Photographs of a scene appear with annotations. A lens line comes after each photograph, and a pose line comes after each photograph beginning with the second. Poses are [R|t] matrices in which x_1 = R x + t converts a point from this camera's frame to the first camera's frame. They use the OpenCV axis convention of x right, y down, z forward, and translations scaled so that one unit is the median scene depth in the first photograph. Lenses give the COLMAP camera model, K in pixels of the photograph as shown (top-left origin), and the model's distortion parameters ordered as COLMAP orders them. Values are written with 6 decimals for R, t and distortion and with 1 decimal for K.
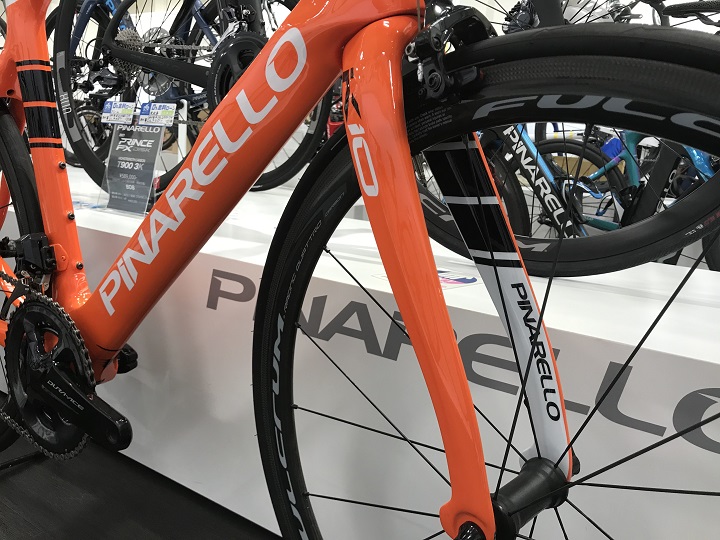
lens RADIAL K [[592.0, 0, 359.6], [0, 592.0, 271.1], [0, 0, 1]] dist [0.004889, 0.002005]
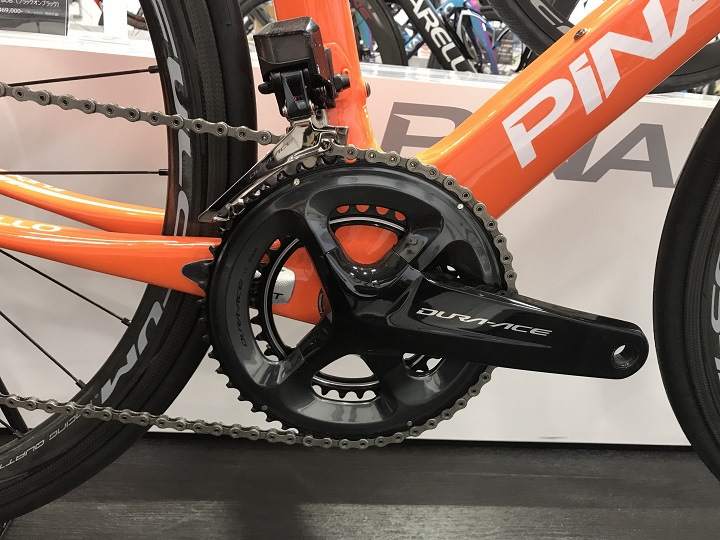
lens RADIAL K [[592.0, 0, 359.8], [0, 592.0, 268.4], [0, 0, 1]] dist [0.004889, 0.002005]
pose [[0.798308, -0.208218, 0.565110, -0.672147], [0.088290, 0.968656, 0.232184, 0.018218], [-0.595743, -0.135461, 0.791670, 0.491680]]
